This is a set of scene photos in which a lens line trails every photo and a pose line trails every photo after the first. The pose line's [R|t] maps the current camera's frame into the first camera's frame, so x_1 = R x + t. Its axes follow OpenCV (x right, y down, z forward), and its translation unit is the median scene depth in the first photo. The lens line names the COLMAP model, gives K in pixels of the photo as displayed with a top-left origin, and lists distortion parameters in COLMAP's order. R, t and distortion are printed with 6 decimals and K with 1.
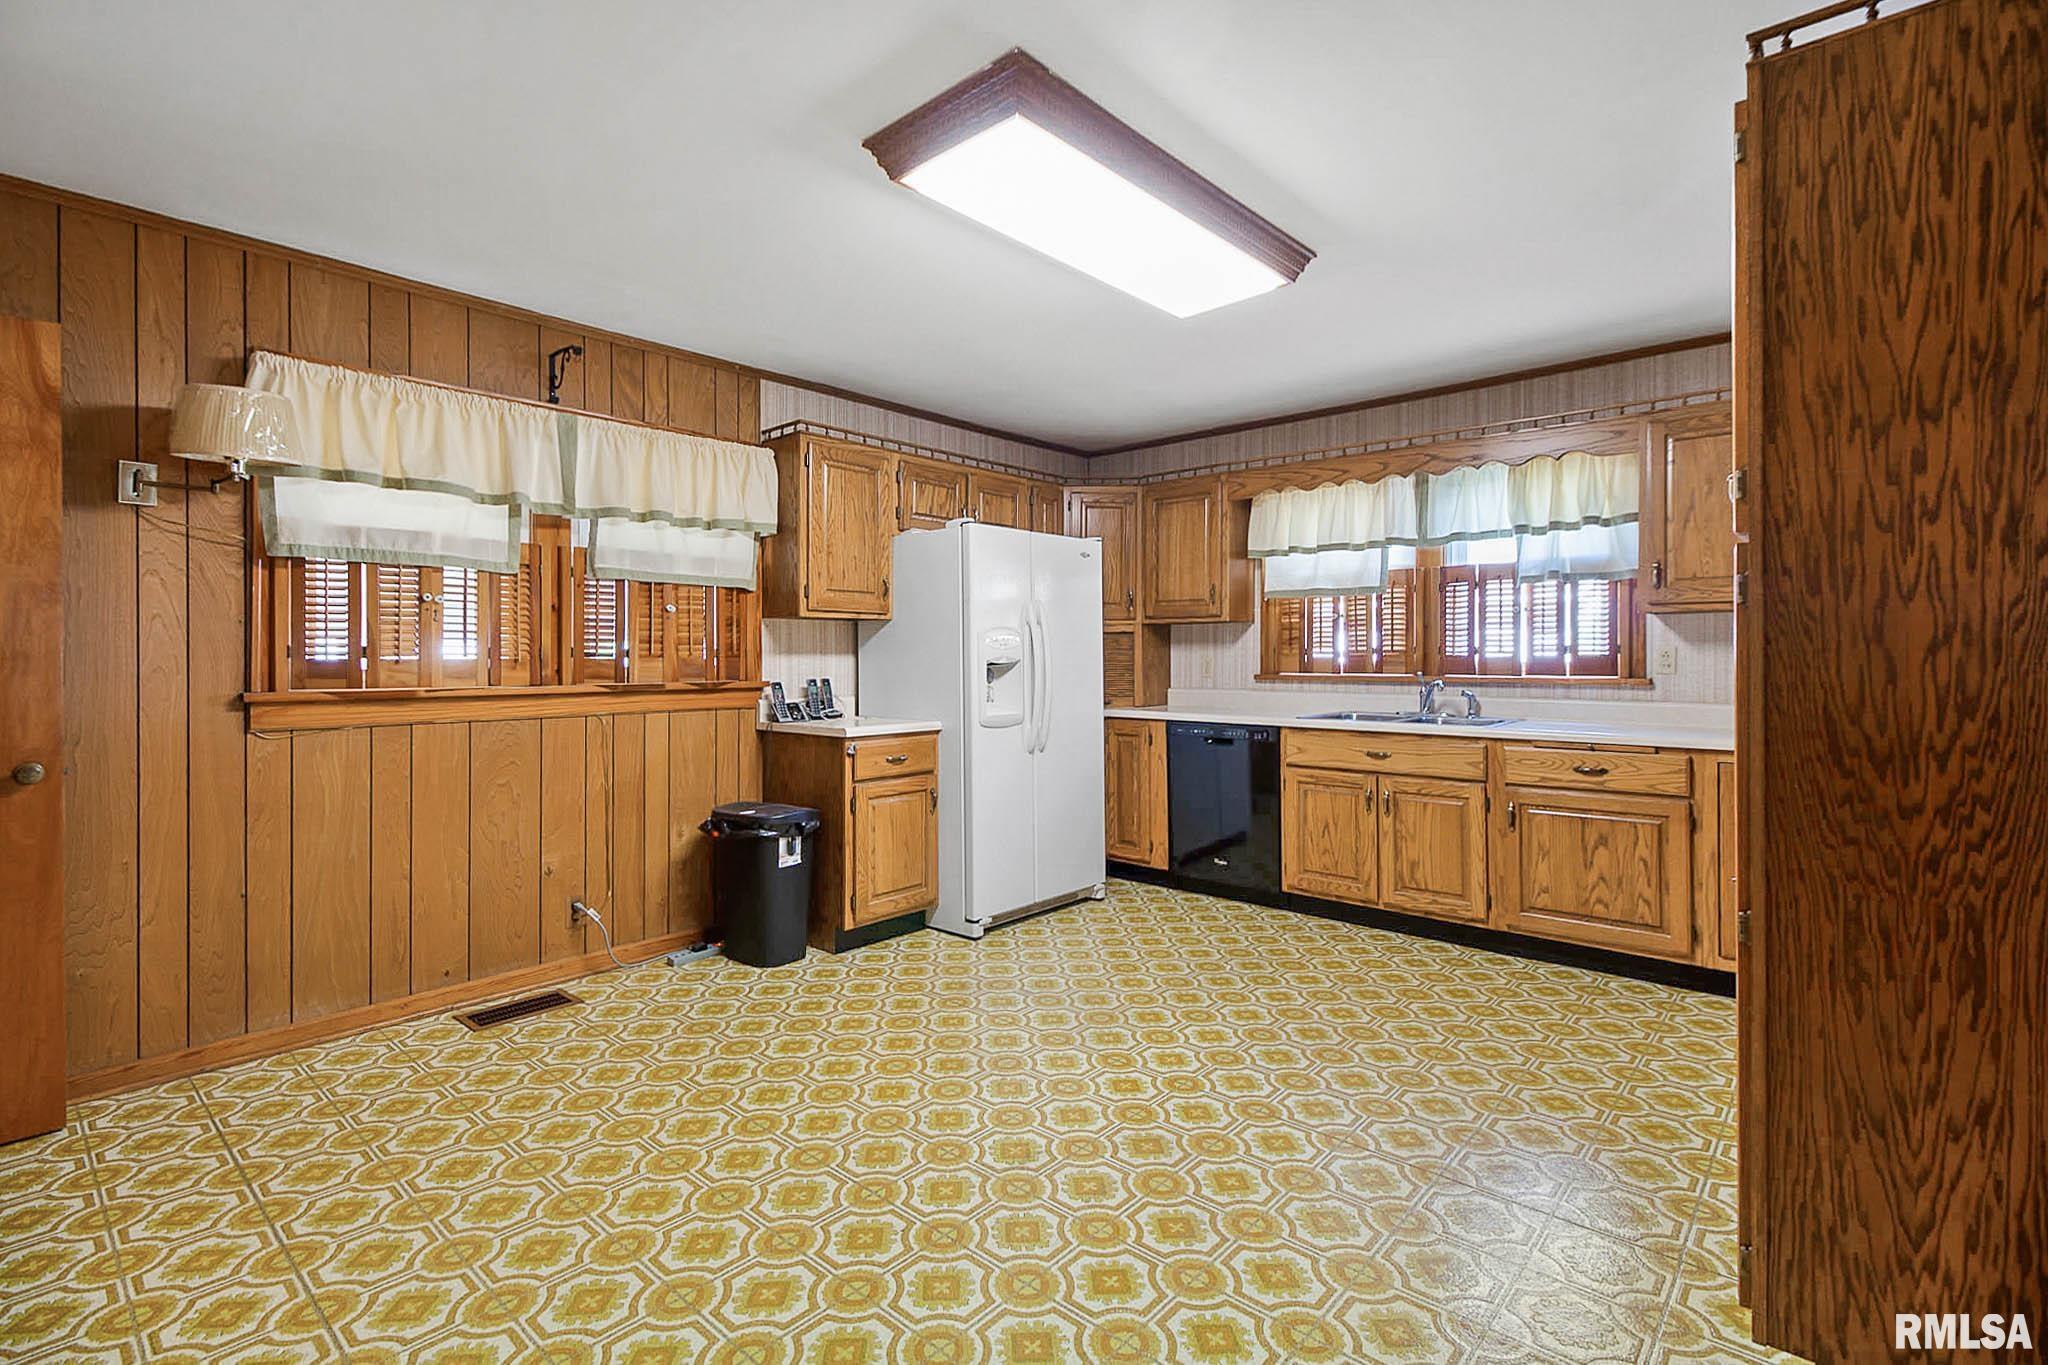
lens RADIAL K [[946.2, 0, 1019.7], [0, 946.2, 663.6], [0, 0, 1]] dist [0.016187, -0.002608]
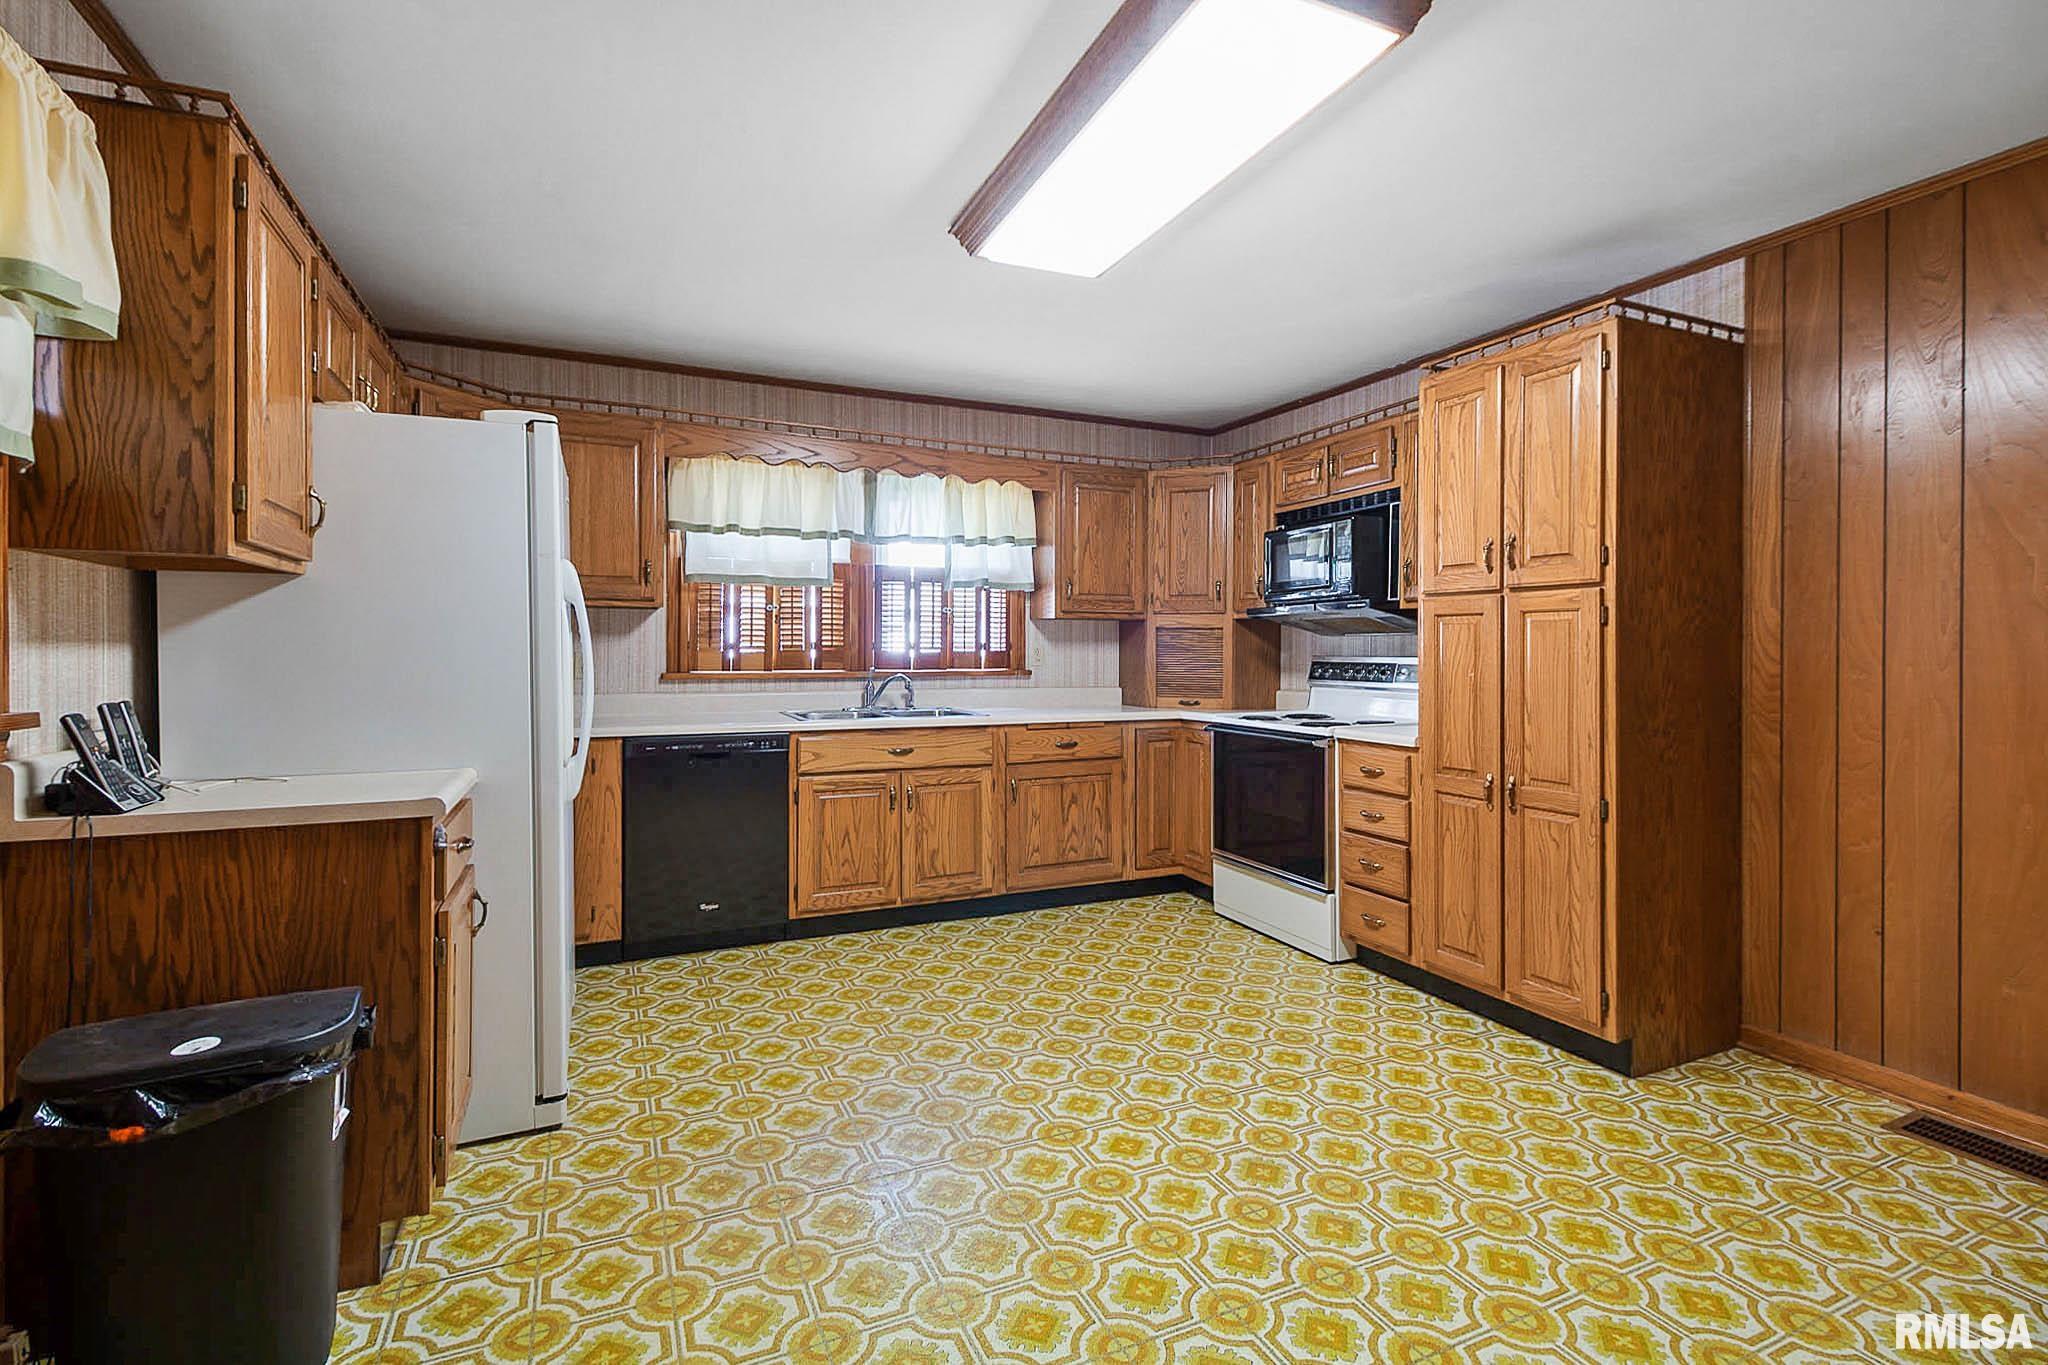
lens RADIAL K [[946.2, 0, 1021.6], [0, 946.2, 665.9], [0, 0, 1]] dist [0.016187, -0.002608]
pose [[0.397697, -0.011935, 0.917439, -0.475936], [0.004661, 0.999929, 0.010987, -0.003336], [-0.917505, -0.000093, 0.397724, 0.490273]]
